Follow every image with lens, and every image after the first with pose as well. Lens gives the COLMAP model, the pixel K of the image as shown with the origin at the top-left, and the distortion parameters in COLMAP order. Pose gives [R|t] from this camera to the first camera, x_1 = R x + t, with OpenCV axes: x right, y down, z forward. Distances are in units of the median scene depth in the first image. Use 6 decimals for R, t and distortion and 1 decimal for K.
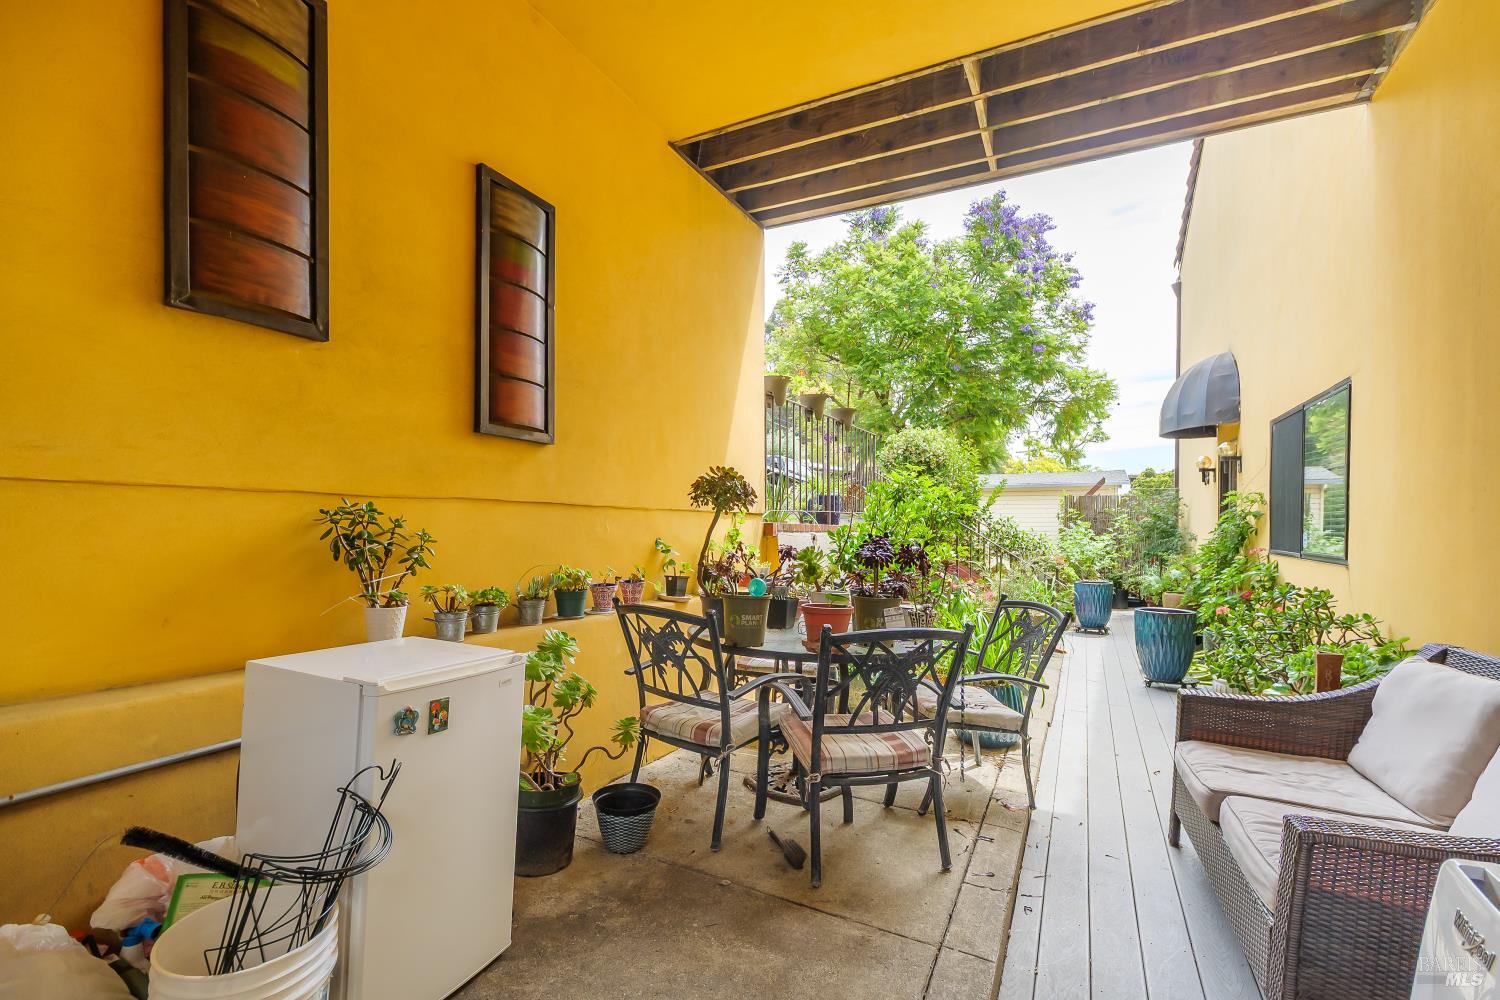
lens RADIAL K [[658.7, 0, 750.8], [0, 658.7, 507.7], [0, 0, 1]] dist [0.013028, 0.000363]
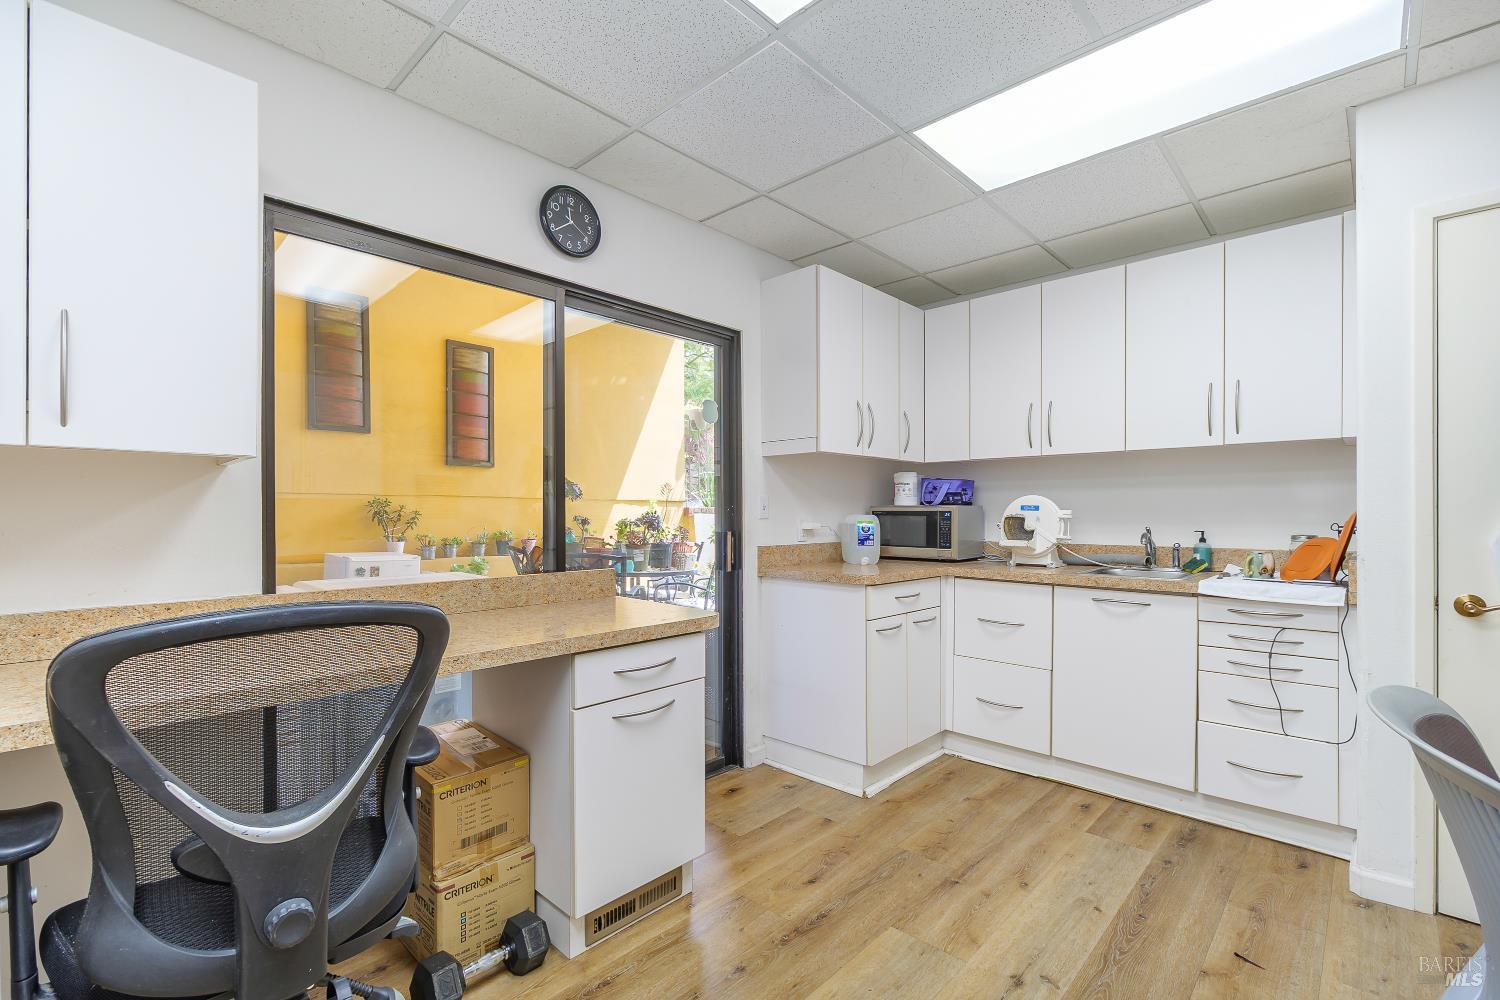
lens RADIAL K [[658.7, 0, 753.3], [0, 658.7, 503.8], [0, 0, 1]] dist [0.013028, 0.000363]
pose [[0.956496, 0.002773, -0.291732, 1.308146], [0.000443, 0.999940, 0.010956, -0.010856], [0.291745, -0.010609, 0.956437, -0.859776]]
